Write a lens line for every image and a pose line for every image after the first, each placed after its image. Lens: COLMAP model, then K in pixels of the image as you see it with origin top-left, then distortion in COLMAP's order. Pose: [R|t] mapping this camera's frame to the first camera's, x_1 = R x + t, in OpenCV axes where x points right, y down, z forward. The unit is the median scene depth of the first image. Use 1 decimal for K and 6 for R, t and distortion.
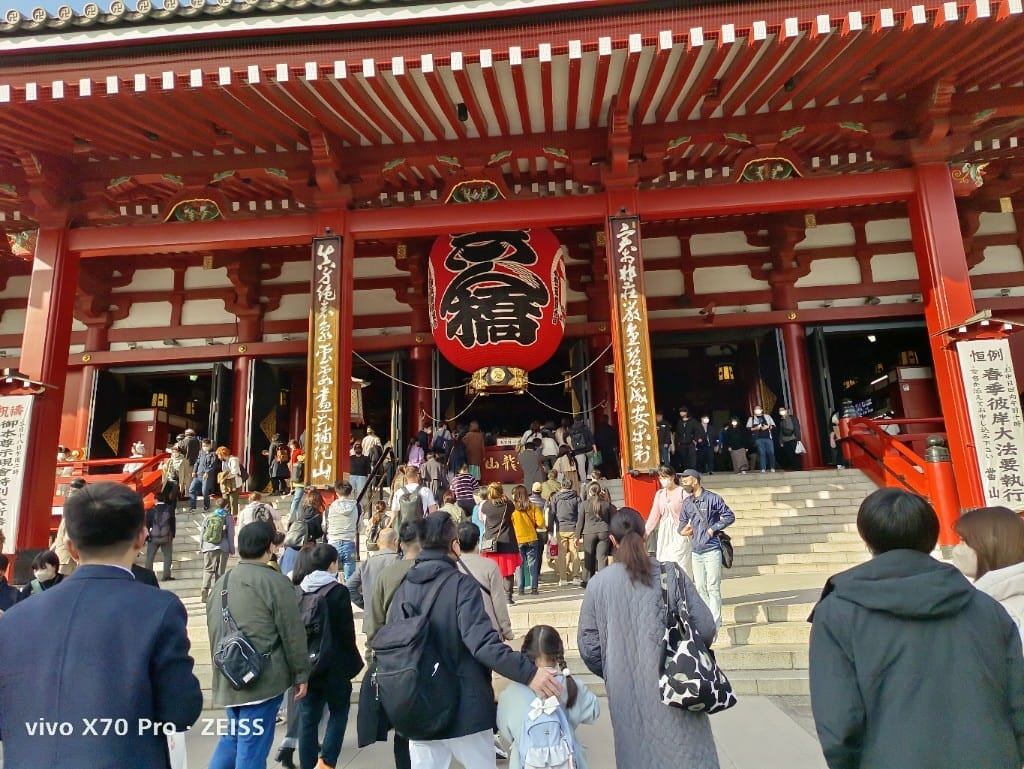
lens RADIAL K [[689.6, 0, 517.7], [0, 689.6, 381.5], [0, 0, 1]] dist [0.029787, -0.002304]
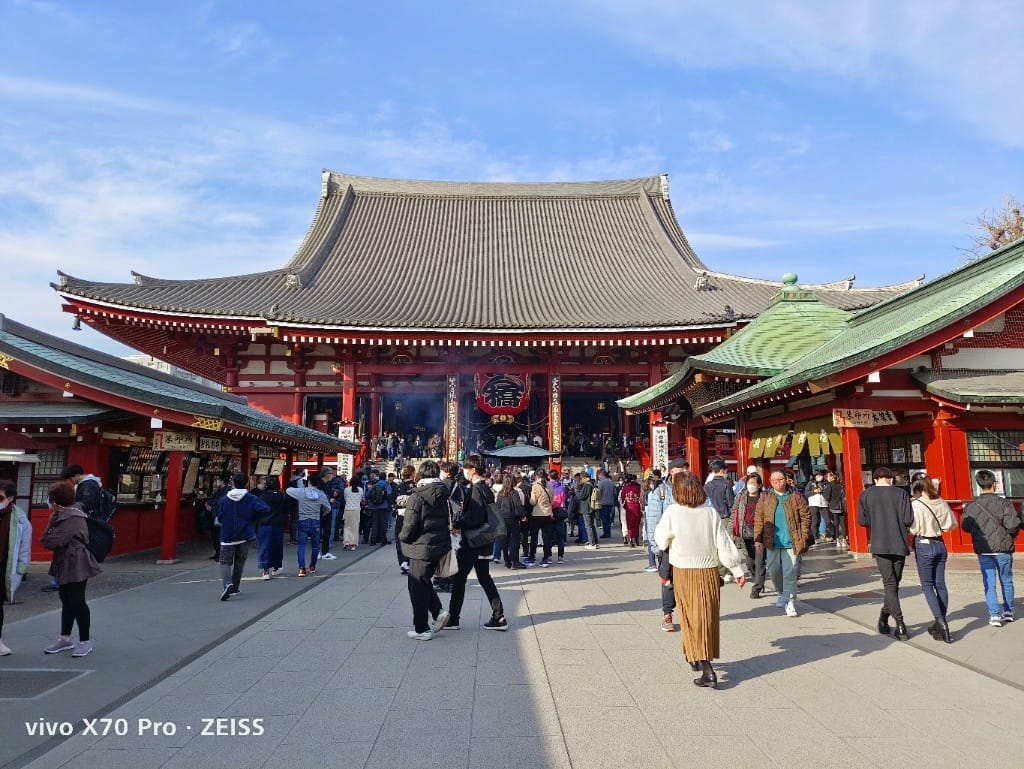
lens RADIAL K [[689.6, 0, 517.7], [0, 689.6, 381.5], [0, 0, 1]] dist [0.029787, -0.002304]
pose [[0.993045, 0.047818, 0.107584, -0.259351], [-0.055843, 0.995778, 0.072854, -0.336761], [-0.103646, -0.078355, 0.991523, -1.535341]]
